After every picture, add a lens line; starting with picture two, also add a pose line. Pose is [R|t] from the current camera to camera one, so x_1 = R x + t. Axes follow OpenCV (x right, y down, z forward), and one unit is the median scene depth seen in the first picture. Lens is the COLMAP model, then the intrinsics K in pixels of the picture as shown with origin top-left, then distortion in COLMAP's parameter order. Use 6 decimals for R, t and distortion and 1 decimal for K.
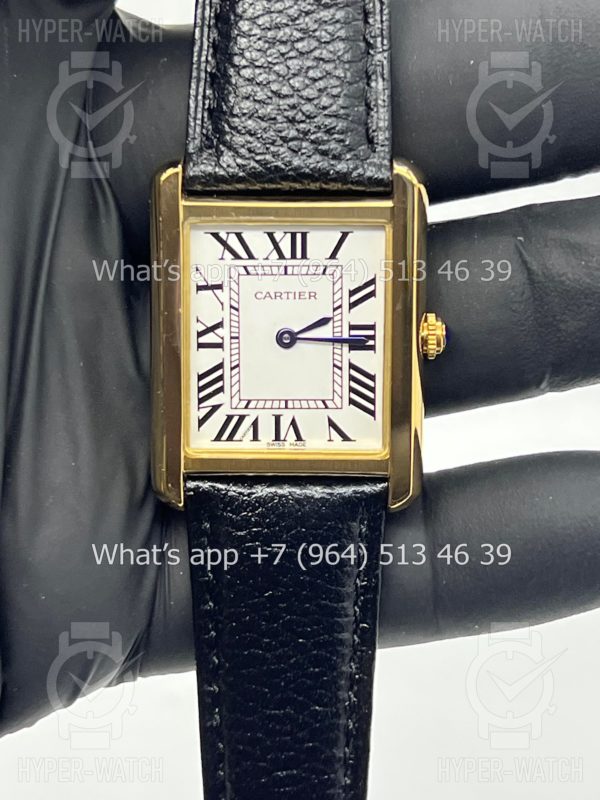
lens RADIAL K [[1818.2, 0, 294.3], [0, 1818.2, 397.1], [0, 0, 1]] dist [0.376450, 0.000000]
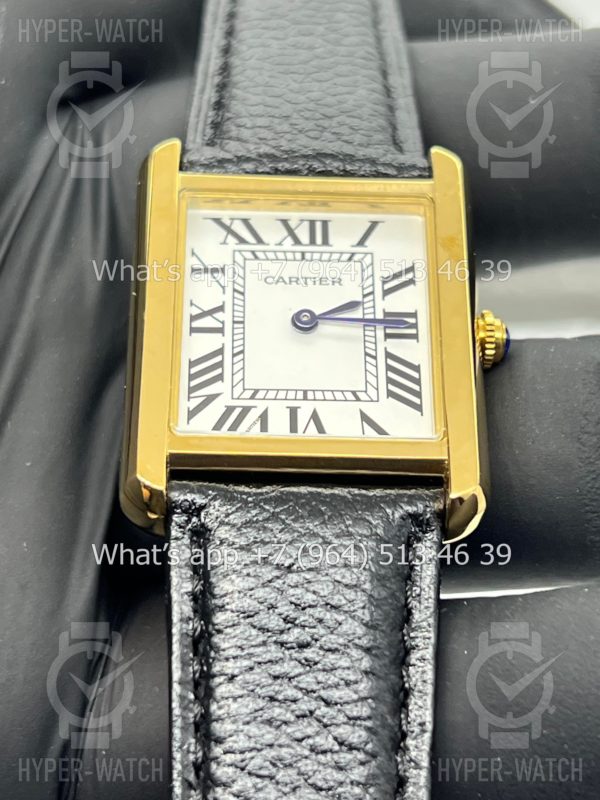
lens RADIAL K [[1818.2, 0, 301.1], [0, 1818.2, 399.4], [0, 0, 1]] dist [0.376450, 0.000000]
pose [[0.998292, 0.026777, 0.051921, -0.045725], [0.014091, 0.752158, -0.658832, 0.509369], [-0.056695, 0.658439, 0.750496, 0.434389]]
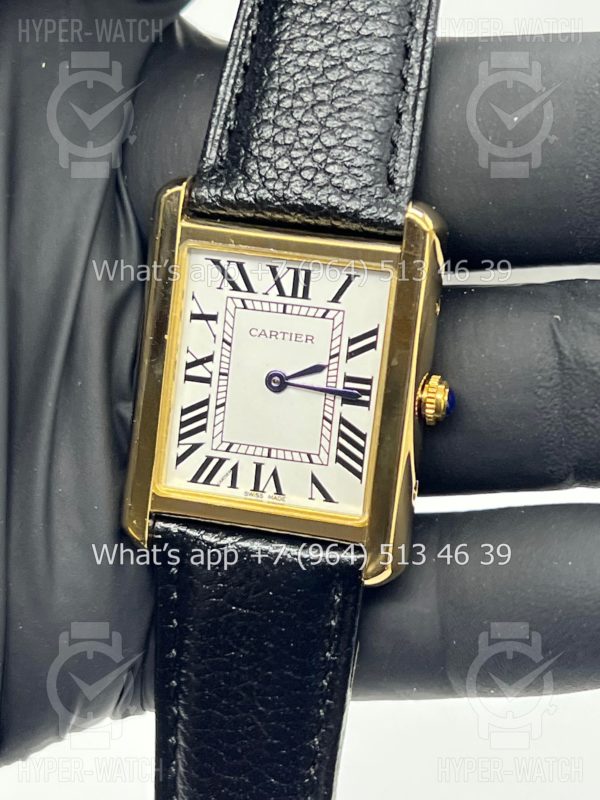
lens RADIAL K [[1818.2, 0, 303.6], [0, 1818.2, 398.5], [0, 0, 1]] dist [0.376450, 0.000000]
pose [[0.970865, 0.128300, -0.202389, 0.197324], [-0.136614, 0.990240, -0.027603, -0.000201], [0.196872, 0.054448, 0.978916, 0.098252]]
